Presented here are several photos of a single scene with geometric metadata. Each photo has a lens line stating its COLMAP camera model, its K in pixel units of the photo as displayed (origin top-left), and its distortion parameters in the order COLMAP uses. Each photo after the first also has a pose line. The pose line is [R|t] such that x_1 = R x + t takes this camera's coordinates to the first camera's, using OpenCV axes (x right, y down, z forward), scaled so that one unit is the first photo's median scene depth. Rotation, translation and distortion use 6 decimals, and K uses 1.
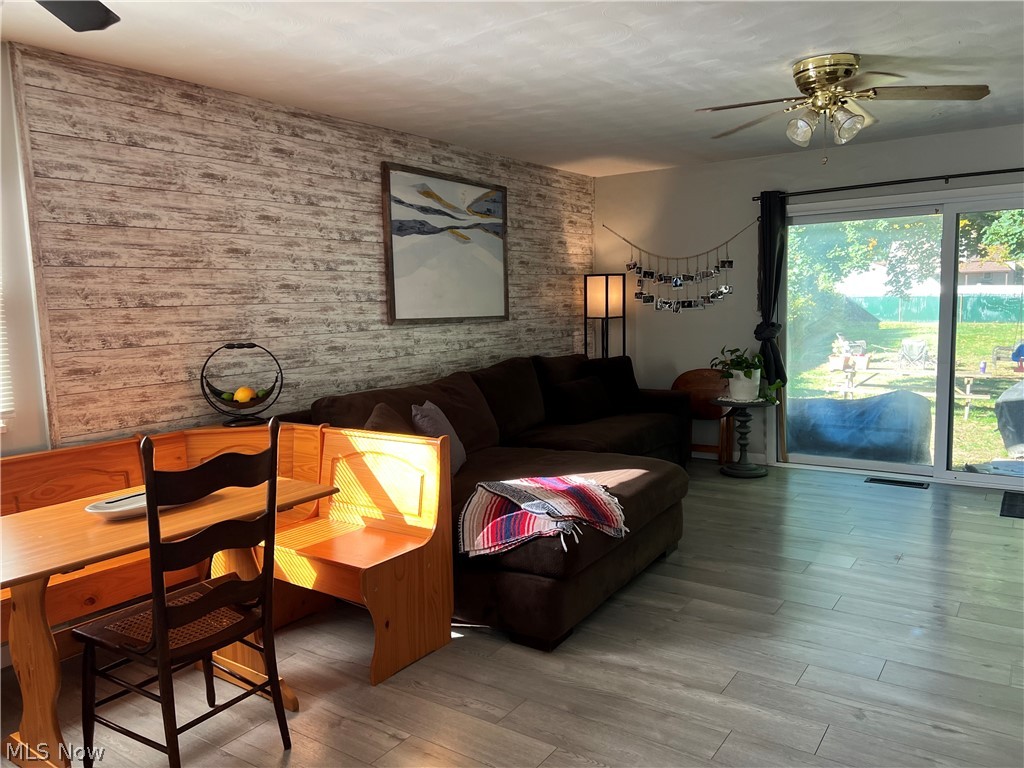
lens RADIAL K [[768.1, 0, 512.0], [0, 768.1, 384.0], [0, 0, 1]] dist [0.051736, -0.060944]
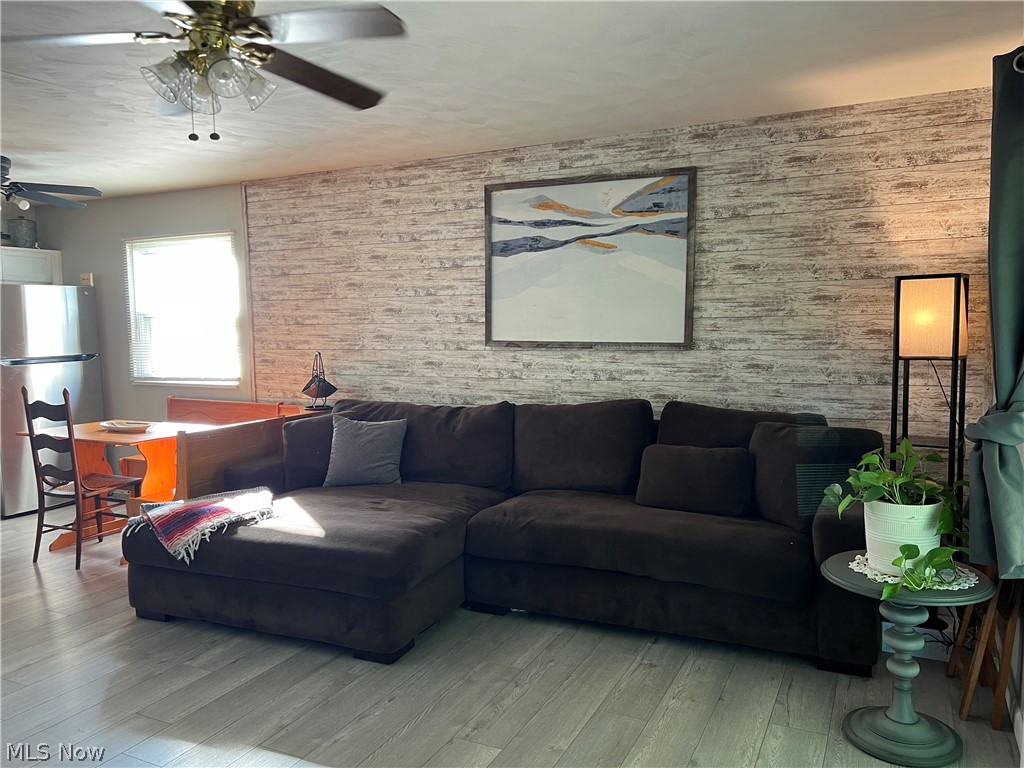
lens RADIAL K [[759.2, 0, 512.0], [0, 759.2, 384.0], [0, 0, 1]] dist [0.206782, -0.546971]
pose [[0.144445, 0.102730, -0.984166, 1.023664], [-0.101006, 0.990932, 0.088611, -0.145231], [0.984344, 0.086607, 0.153511, 1.072600]]
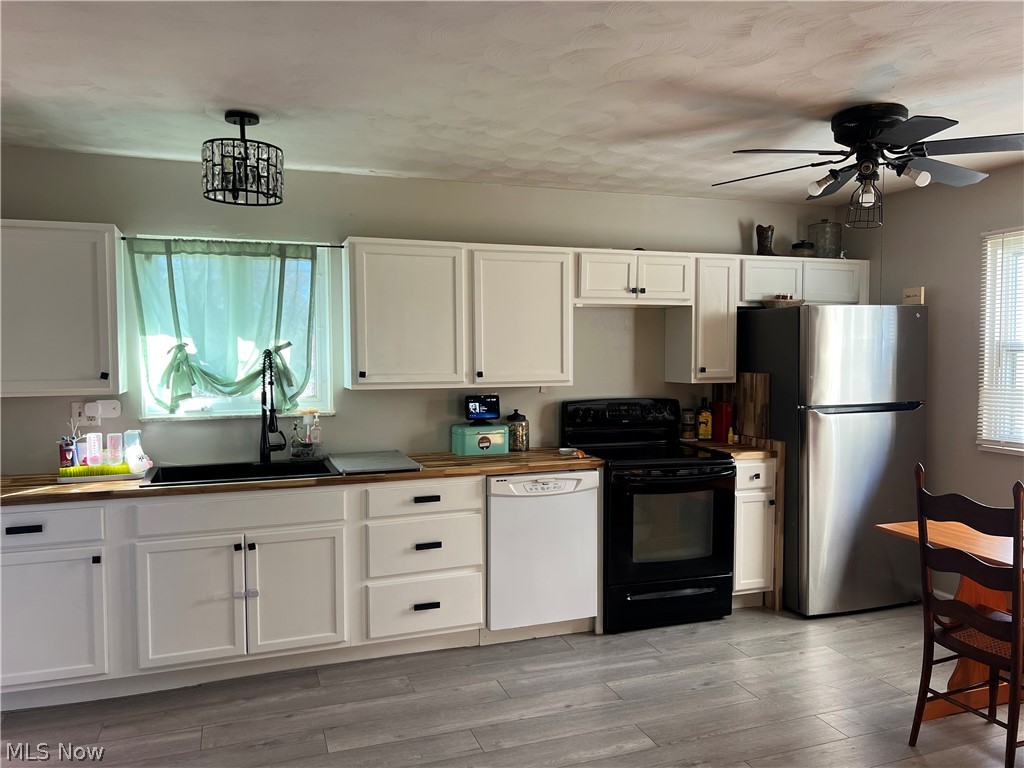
lens RADIAL K [[768.1, 0, 512.0], [0, 768.1, 384.0], [0, 0, 1]] dist [0.051736, -0.060944]
pose [[-0.586097, 0.068758, -0.807318, 0.582344], [-0.065169, 0.989164, 0.131557, -0.115282], [0.807616, 0.129717, -0.575266, 0.640731]]
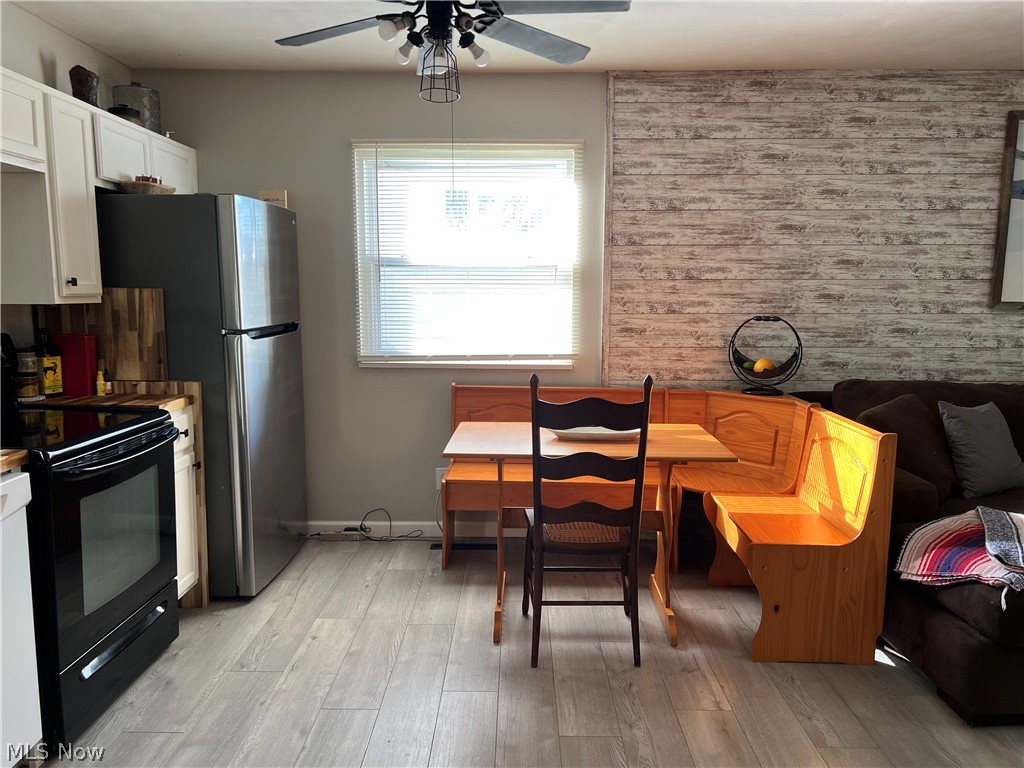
lens RADIAL K [[763.3, 0, 506.9], [0, 763.3, 391.9], [0, 0, 1]] dist [0.041689, -0.043539]
pose [[0.558016, 0.143041, -0.817409, 0.297694], [-0.110803, 0.989054, 0.097436, -0.012893], [0.822399, 0.036201, 0.567758, 0.116396]]
